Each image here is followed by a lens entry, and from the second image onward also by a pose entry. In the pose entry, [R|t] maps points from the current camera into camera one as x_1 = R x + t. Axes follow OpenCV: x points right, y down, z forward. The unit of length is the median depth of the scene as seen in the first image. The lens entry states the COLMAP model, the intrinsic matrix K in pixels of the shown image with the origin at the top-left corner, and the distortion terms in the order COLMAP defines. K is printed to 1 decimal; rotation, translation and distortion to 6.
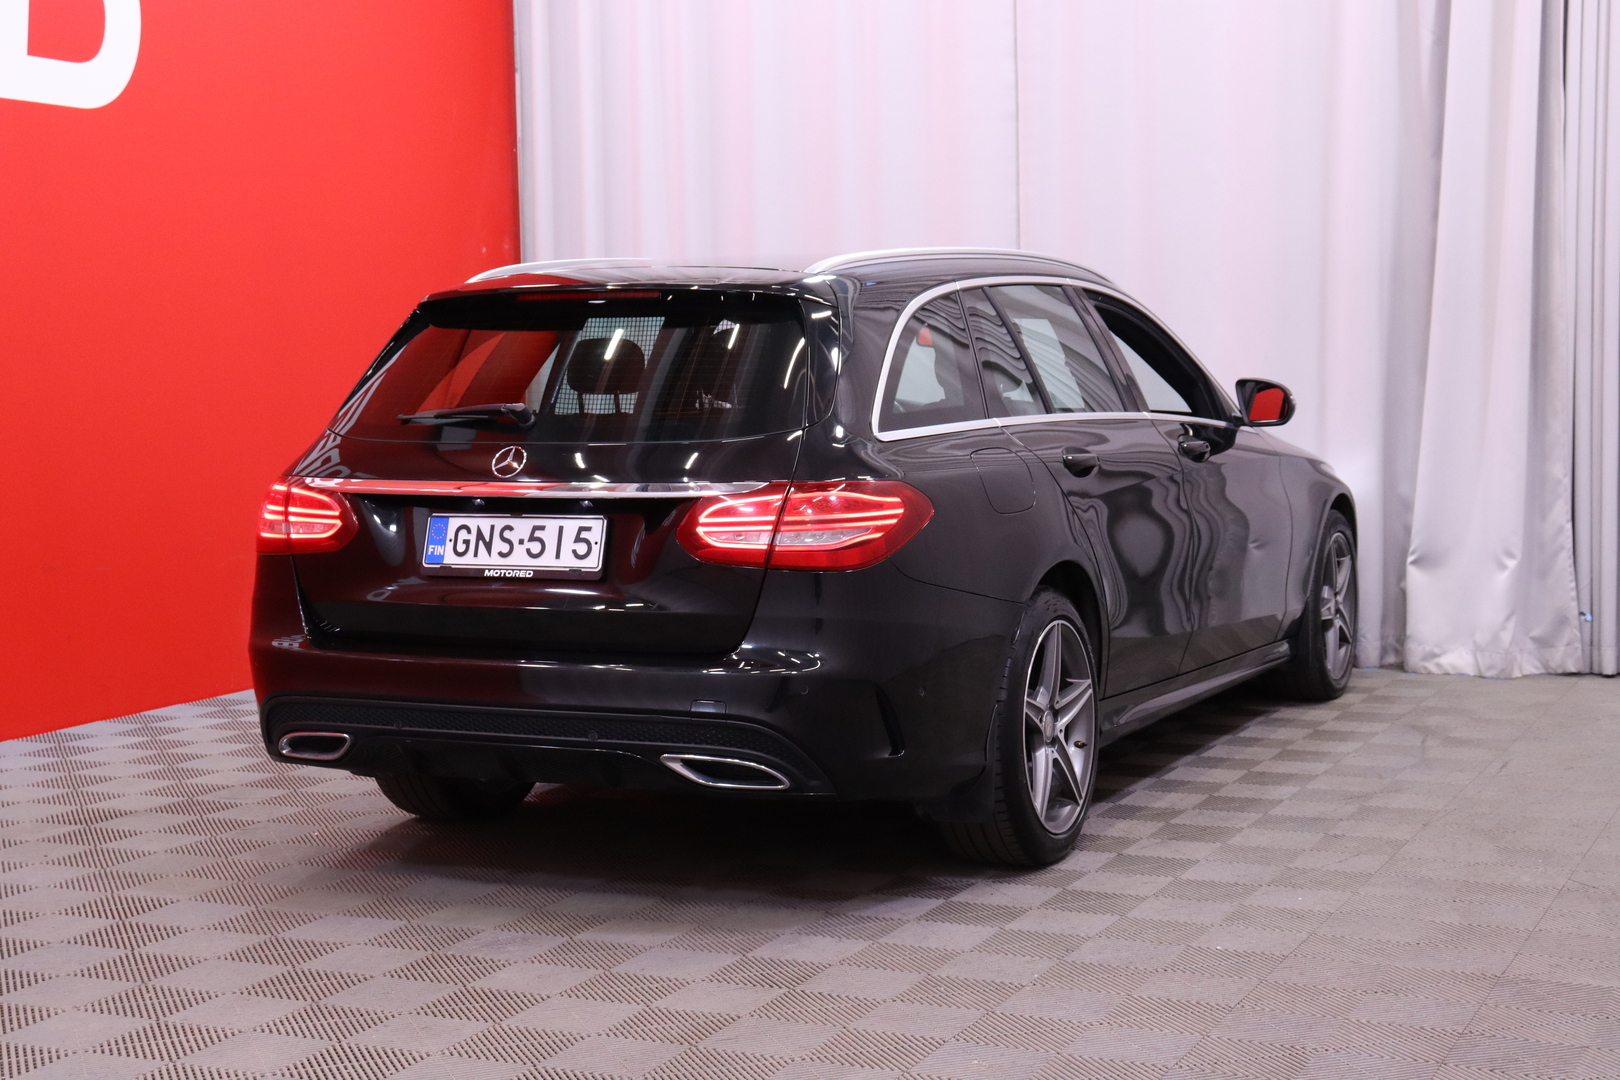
lens RADIAL K [[2457.1, 0, 808.9], [0, 2457.1, 540.2], [0, 0, 1]] dist [0.162596, 0.000000]
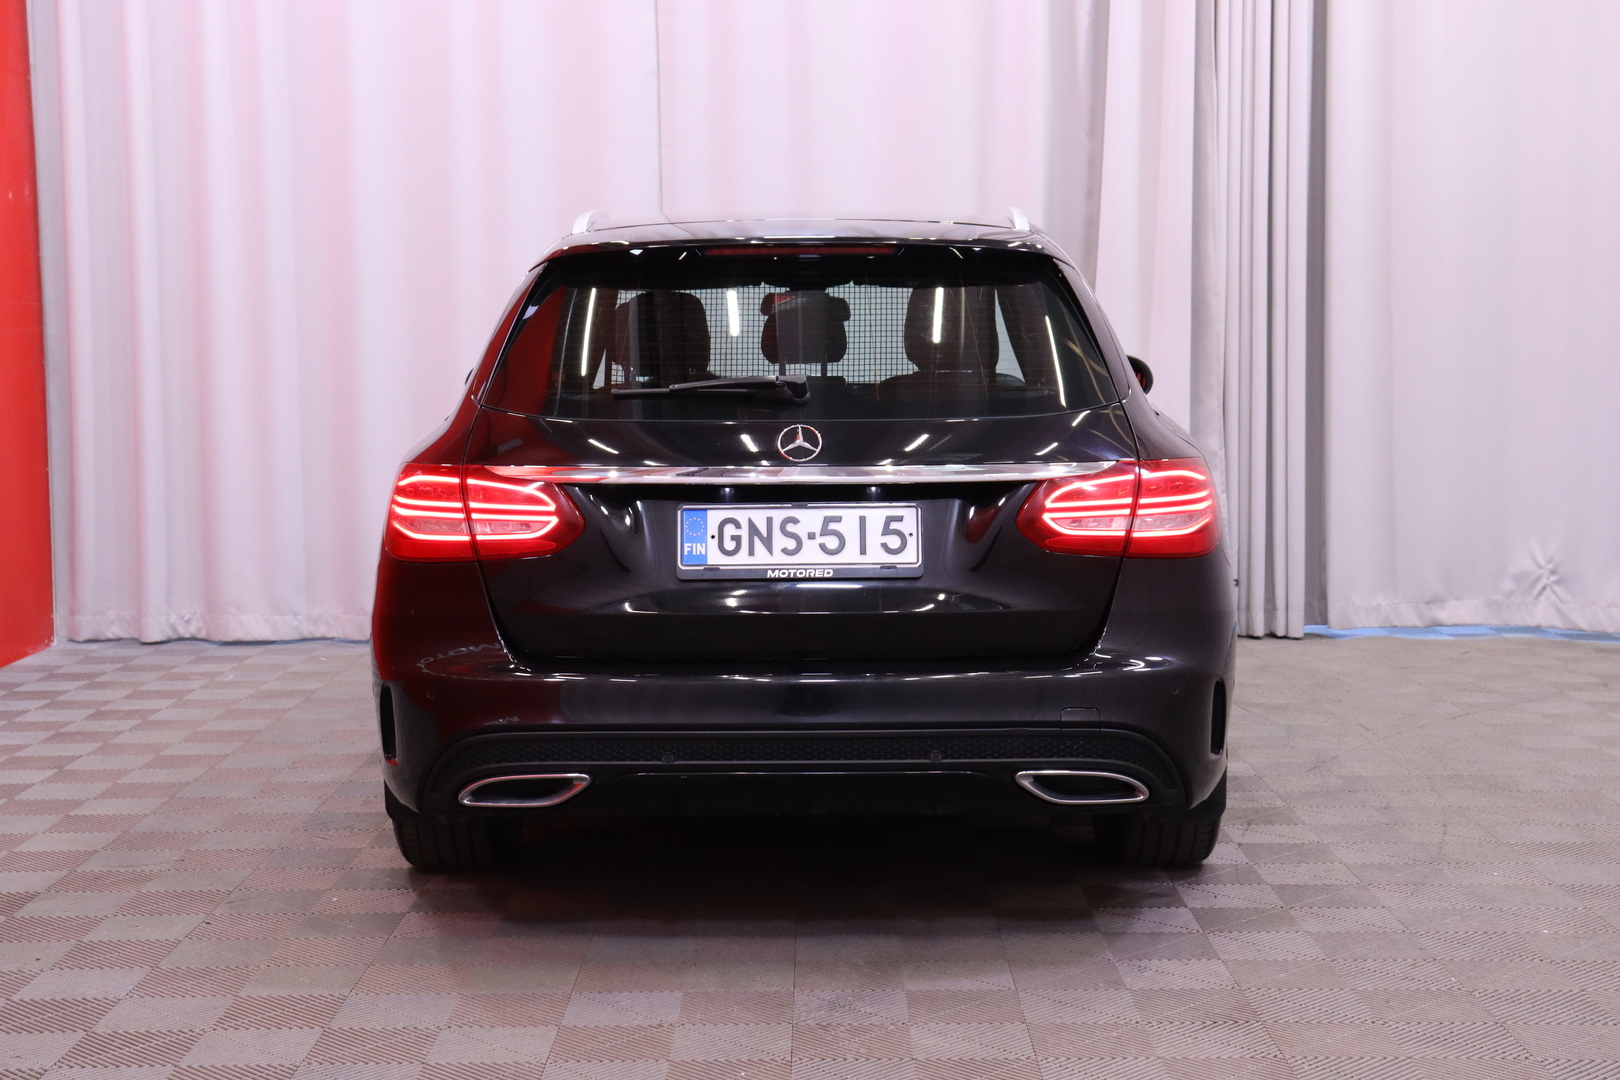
lens RADIAL K [[2457.1, 0, 808.8], [0, 2457.1, 533.0], [0, 0, 1]] dist [0.162596, 0.000000]
pose [[0.904963, -0.028116, 0.424559, -0.479209], [0.026069, 0.999604, 0.010631, -0.009520], [-0.424690, 0.001447, 0.905338, 0.222553]]
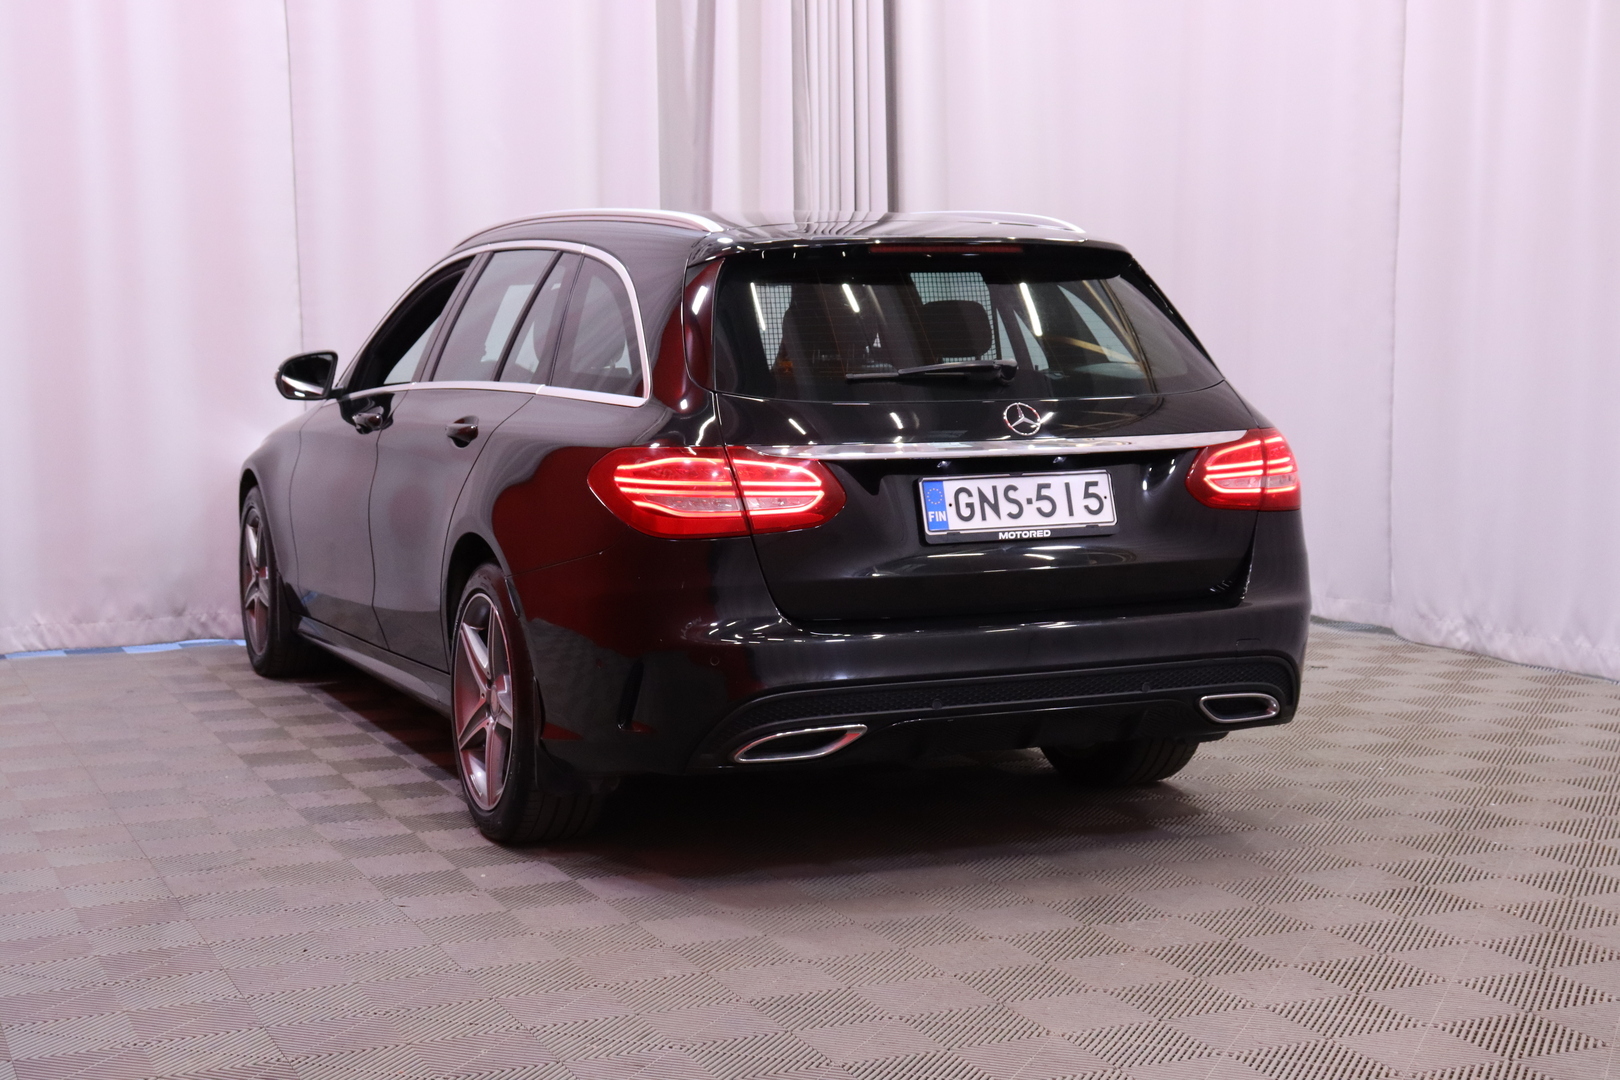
lens RADIAL K [[2448.1, 0, 799.0], [0, 2448.1, 515.3], [0, 0, 1]] dist [0.233600, 0.000000]
pose [[0.660764, -0.053376, 0.748694, -0.897136], [0.057398, 0.998141, 0.020502, -0.018834], [-0.748396, 0.029427, 0.662599, 0.424246]]
